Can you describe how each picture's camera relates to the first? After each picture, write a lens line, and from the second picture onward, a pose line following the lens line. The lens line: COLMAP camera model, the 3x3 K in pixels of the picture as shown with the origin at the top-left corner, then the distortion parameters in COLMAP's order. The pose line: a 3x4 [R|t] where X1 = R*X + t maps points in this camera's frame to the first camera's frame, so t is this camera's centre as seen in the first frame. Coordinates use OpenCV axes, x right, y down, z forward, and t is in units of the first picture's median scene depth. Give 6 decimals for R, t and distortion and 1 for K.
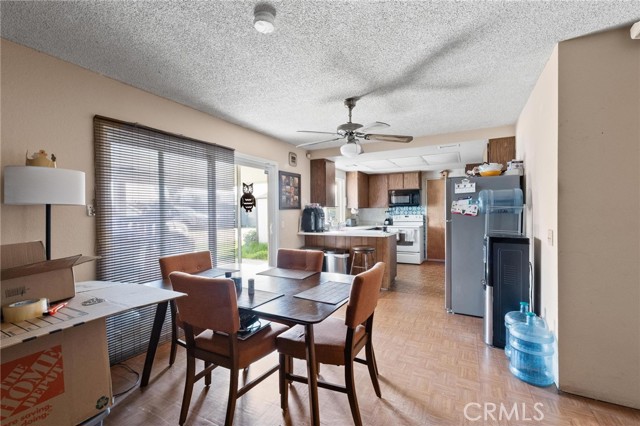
lens RADIAL K [[277.3, 0, 320.0], [0, 277.3, 213.0], [0, 0, 1]] dist [-0.000229, -0.000038]
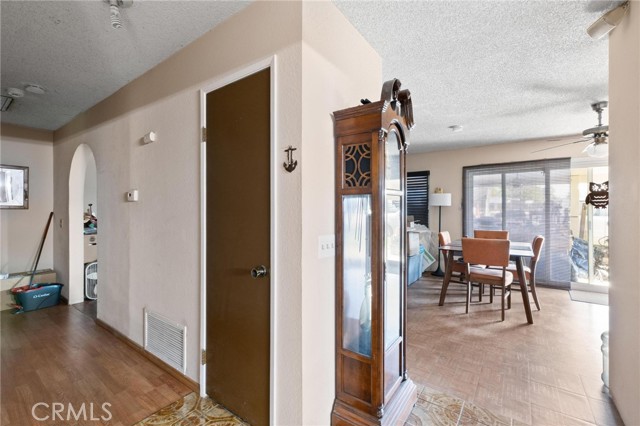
lens RADIAL K [[277.3, 0, 320.0], [0, 277.3, 213.0], [0, 0, 1]] dist [-0.000229, -0.000038]
pose [[-0.120410, 0.016843, -0.992581, 1.289383], [-0.005359, 0.999830, 0.017616, 0.001224], [0.992710, 0.007441, -0.120299, 0.061810]]
